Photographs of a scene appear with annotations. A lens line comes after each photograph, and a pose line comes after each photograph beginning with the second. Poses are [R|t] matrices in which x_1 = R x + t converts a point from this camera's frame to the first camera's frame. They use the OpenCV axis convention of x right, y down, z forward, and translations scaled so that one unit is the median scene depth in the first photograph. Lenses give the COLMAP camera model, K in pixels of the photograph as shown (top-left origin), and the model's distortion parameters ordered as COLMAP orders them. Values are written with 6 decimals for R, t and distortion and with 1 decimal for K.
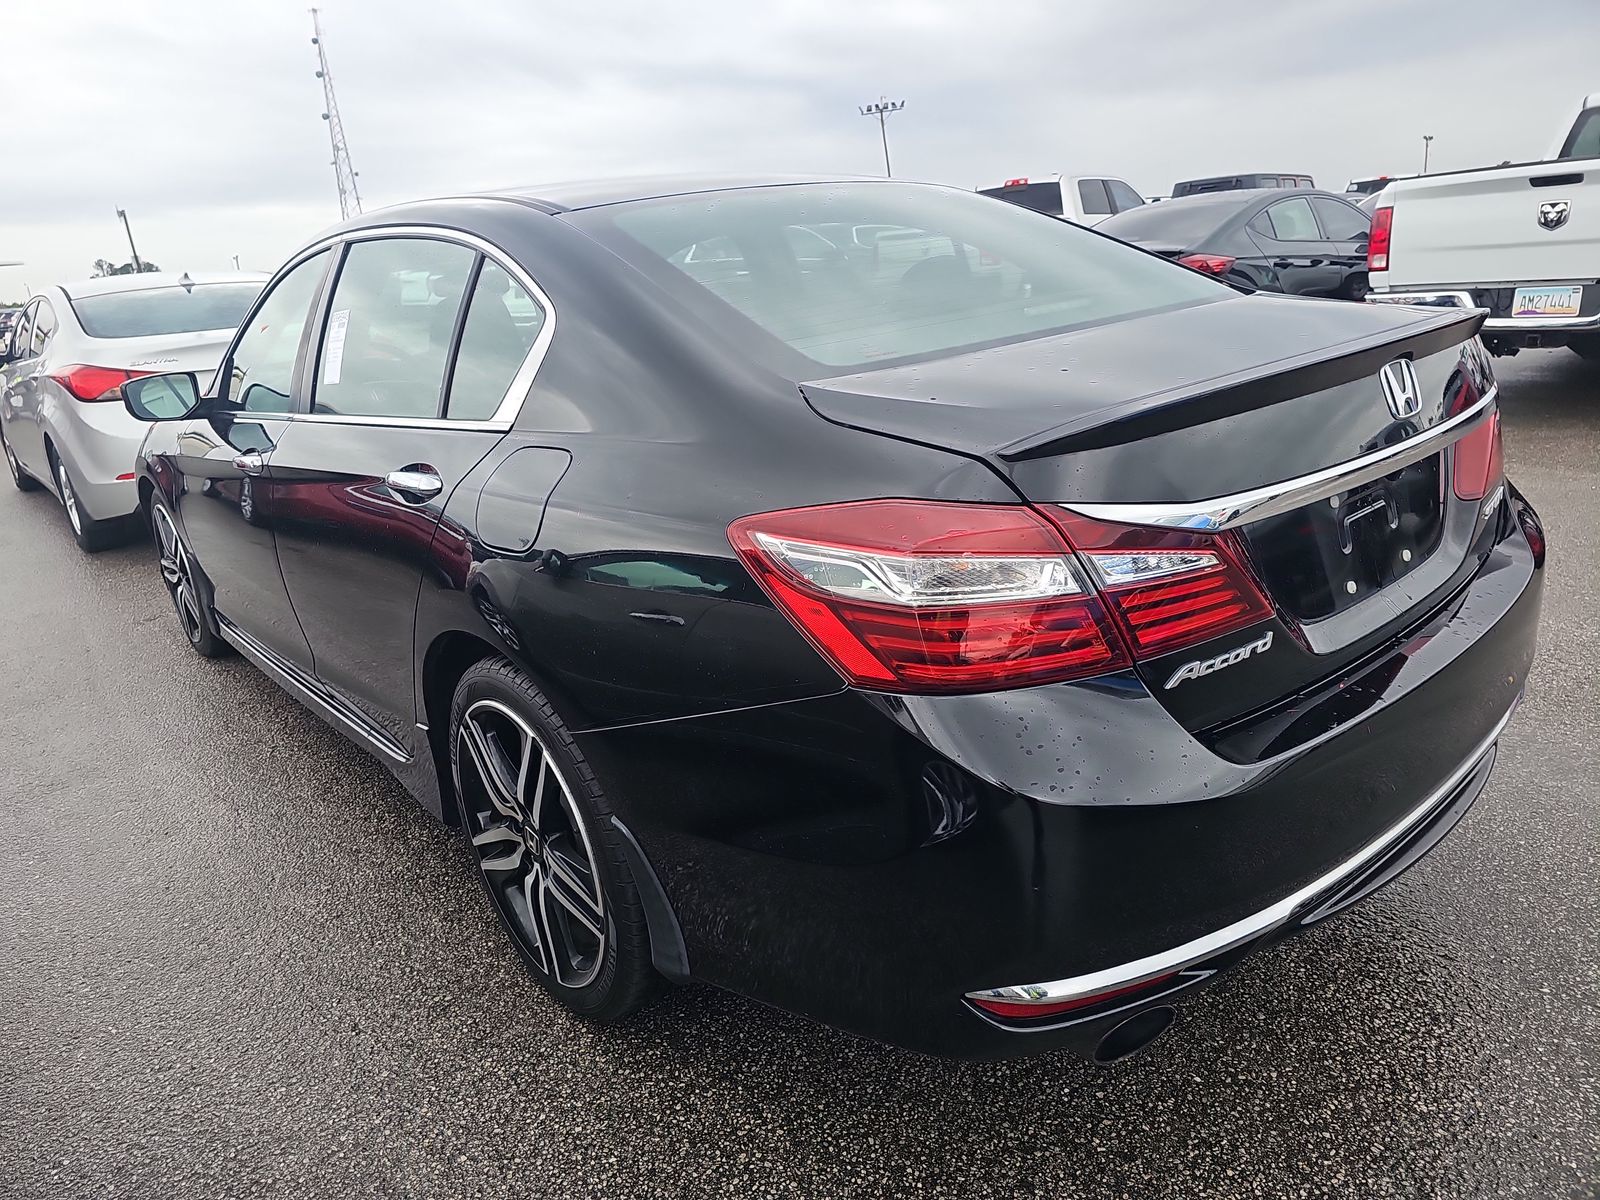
lens RADIAL K [[1052.0, 0, 803.0], [0, 1052.0, 592.0], [0, 0, 1]] dist [0.001864, -0.011160]
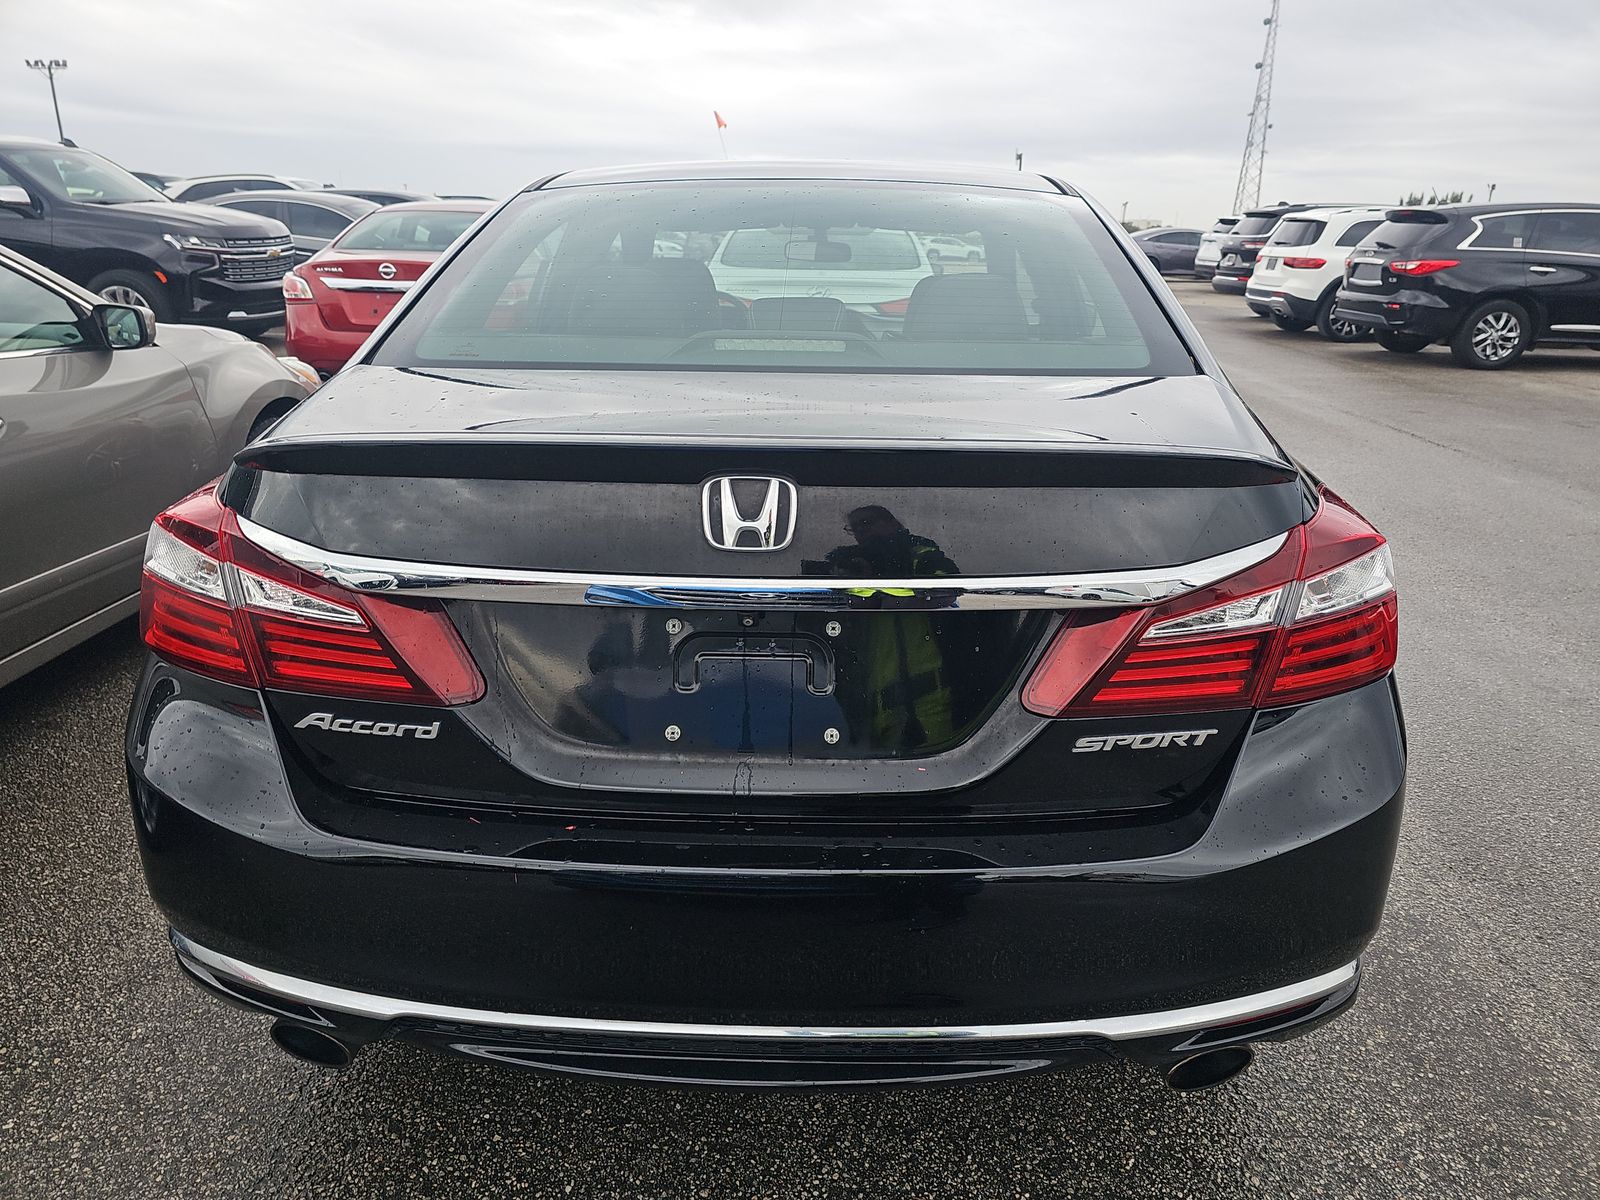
lens RADIAL K [[1052.0, 0, 802.6], [0, 1052.0, 605.9], [0, 0, 1]] dist [0.001864, -0.011160]
pose [[0.744981, 0.300601, -0.595518, 1.213693], [-0.271187, 0.952093, 0.141340, -0.276501], [0.609476, 0.056201, 0.790810, 0.480619]]
